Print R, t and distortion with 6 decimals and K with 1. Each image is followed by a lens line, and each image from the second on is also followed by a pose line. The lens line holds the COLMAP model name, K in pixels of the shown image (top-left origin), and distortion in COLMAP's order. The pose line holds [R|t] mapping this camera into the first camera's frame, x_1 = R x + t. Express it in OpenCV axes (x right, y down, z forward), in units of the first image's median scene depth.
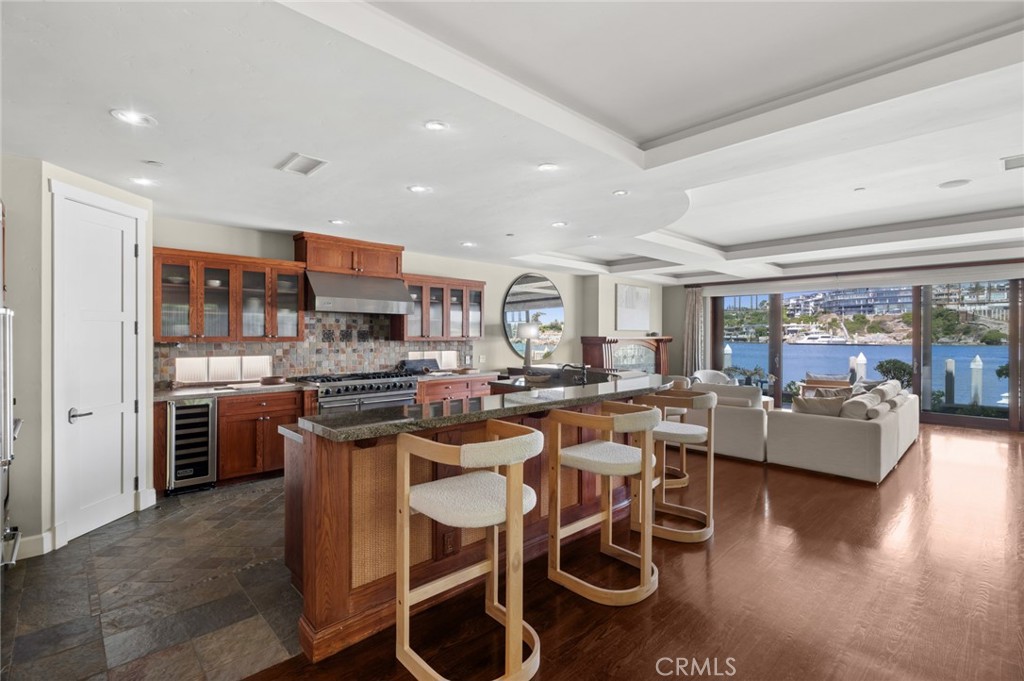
lens RADIAL K [[476.1, 0, 528.3], [0, 476.1, 336.5], [0, 0, 1]] dist [-0.000432, -0.000790]
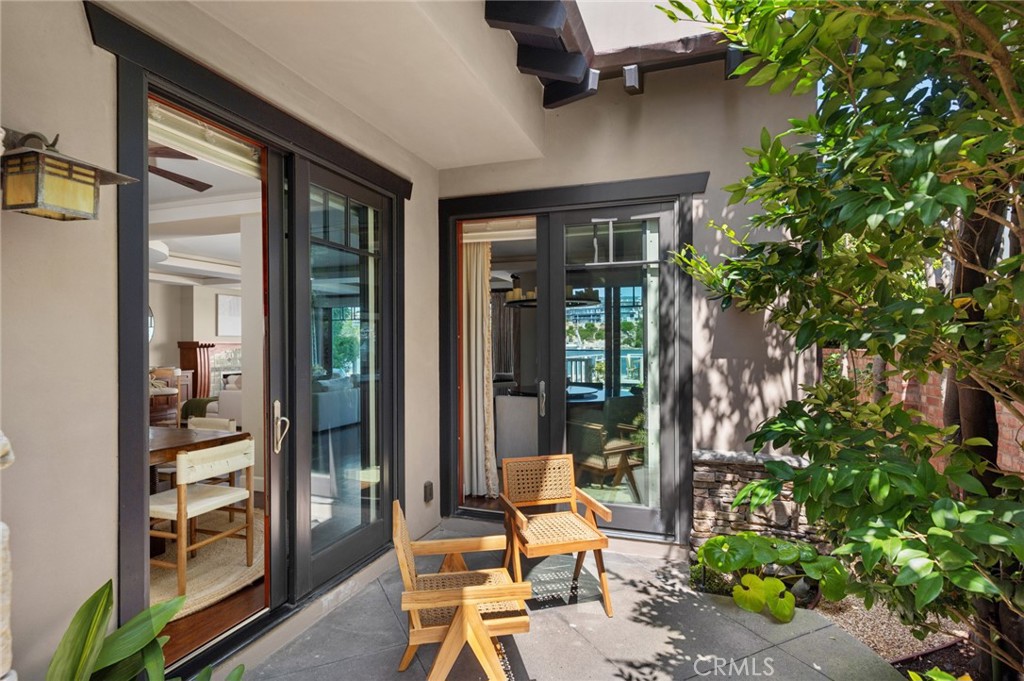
lens RADIAL K [[514.5, 0, 509.5], [0, 514.5, 344.1], [0, 0, 1]] dist [-0.001279, 0.002940]
pose [[0.904774, -0.005123, 0.425861, 0.444171], [0.004682, 0.999987, 0.002082, 0.010566], [-0.425866, 0.000110, 0.904786, -0.587624]]
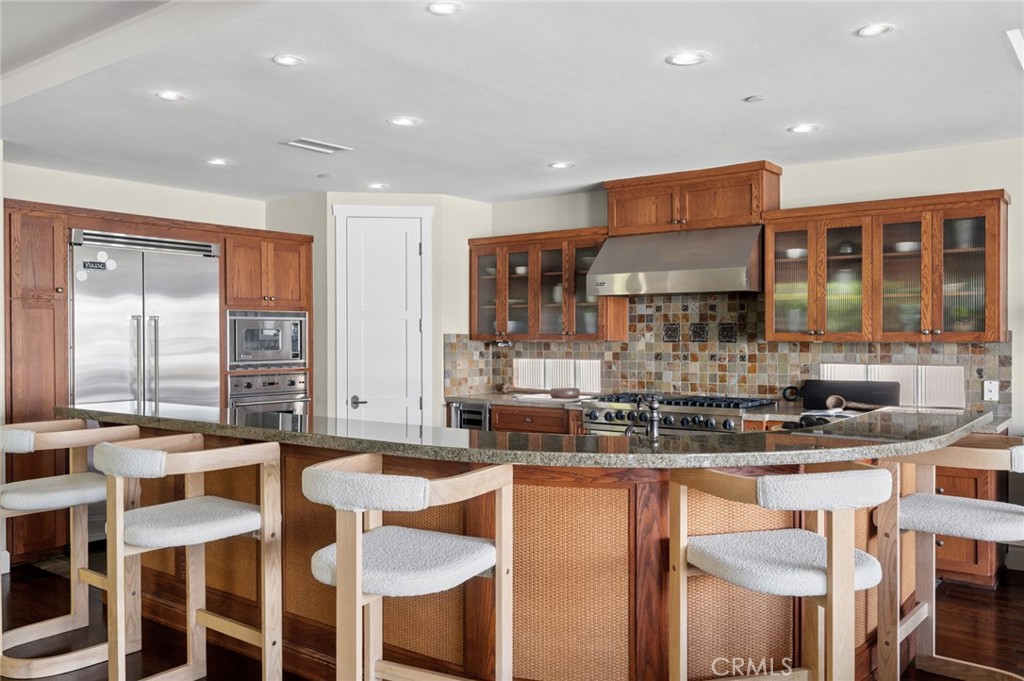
lens RADIAL K [[840.7, 0, 487.1], [0, 840.7, 354.0], [0, 0, 1]] dist [0.007641, 0.000821]
pose [[0.126495, 0.023272, -0.991694, 0.613150], [0.004141, 0.999704, 0.023988, -0.000609], [0.991959, -0.007141, 0.126362, 0.579906]]
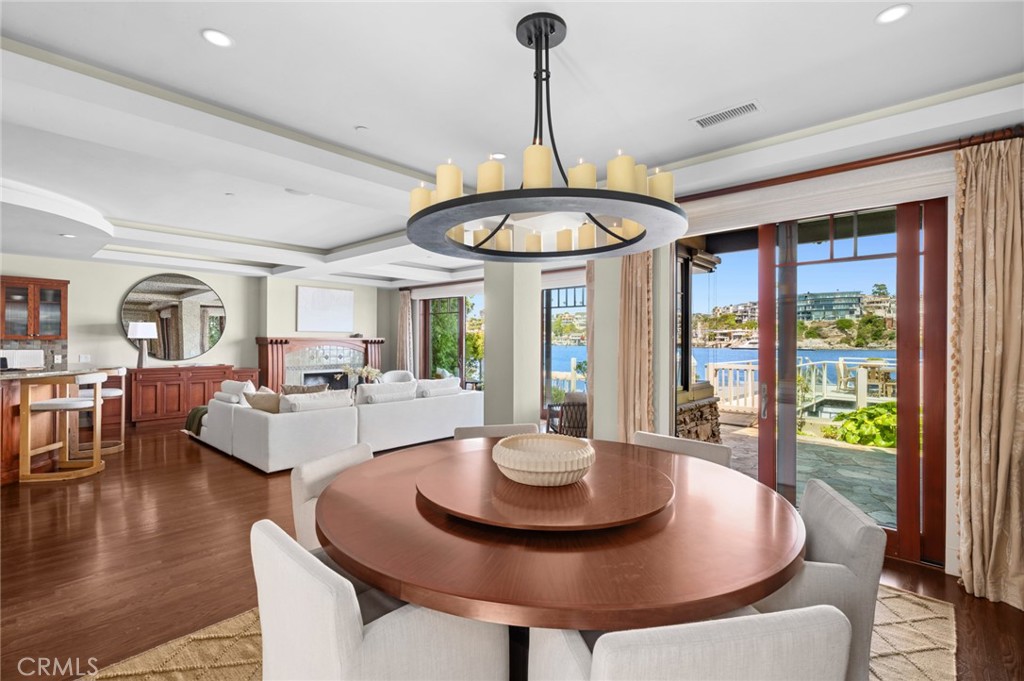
lens RADIAL K [[476.1, 0, 529.0], [0, 476.1, 338.5], [0, 0, 1]] dist [-0.000432, -0.000790]
pose [[0.997032, 0.002878, 0.076931, 0.914784], [-0.002469, 0.999982, -0.005416, 0.010430], [-0.076945, 0.005210, 0.997022, -0.075438]]
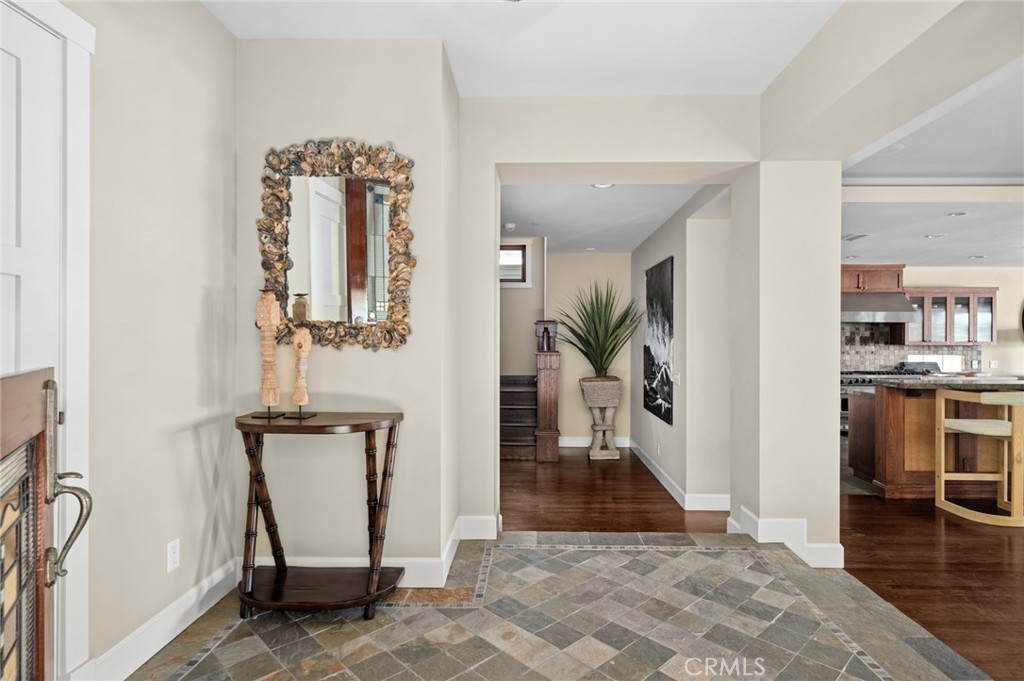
lens RADIAL K [[538.1, 0, 514.1], [0, 538.1, 339.1], [0, 0, 1]] dist [0.001189, -0.003966]
pose [[0.679108, -0.001740, -0.734037, 0.055737], [-0.004960, 0.999963, -0.006959, 0.008707], [0.734022, 0.008367, 0.679074, -0.595944]]
